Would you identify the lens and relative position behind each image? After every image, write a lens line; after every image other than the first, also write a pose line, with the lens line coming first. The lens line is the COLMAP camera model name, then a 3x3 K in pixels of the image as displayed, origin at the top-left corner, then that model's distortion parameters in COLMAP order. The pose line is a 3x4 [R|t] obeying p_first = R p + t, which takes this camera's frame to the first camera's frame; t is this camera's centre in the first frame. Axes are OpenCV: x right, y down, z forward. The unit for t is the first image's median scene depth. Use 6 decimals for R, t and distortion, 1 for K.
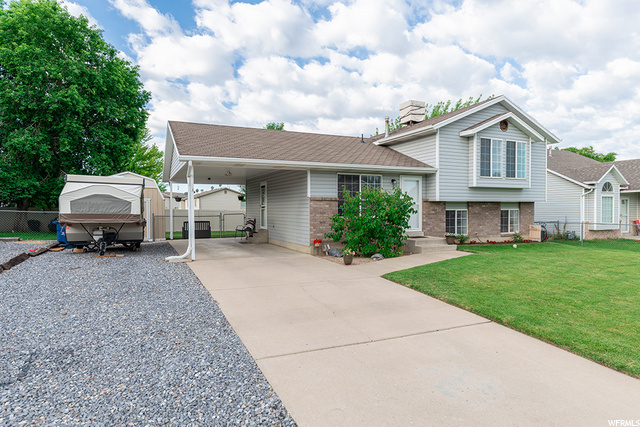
lens RADIAL K [[390.7, 0, 320.1], [0, 390.7, 213.4], [0, 0, 1]] dist [-0.008176, -0.001271]
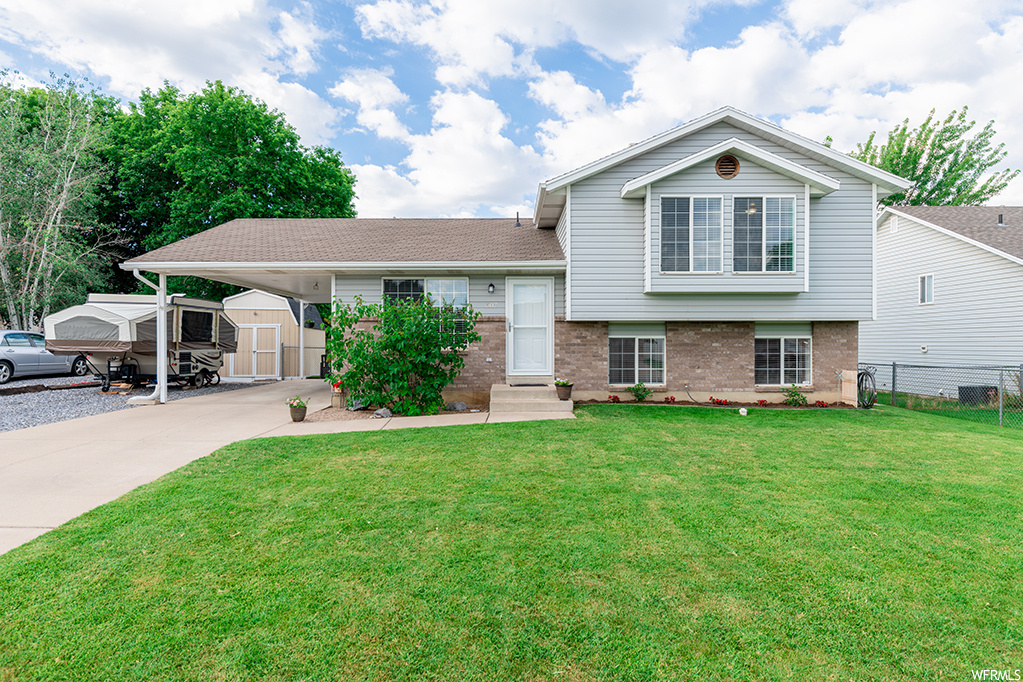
lens RADIAL K [[581.5, 0, 510.0], [0, 581.5, 341.6], [0, 0, 1]] dist [0.005295, 0.000458]
pose [[0.890998, 0.002622, -0.454000, 0.557906], [-0.009140, 0.999884, -0.012164, 0.007835], [0.453915, 0.014988, 0.890919, 0.218449]]
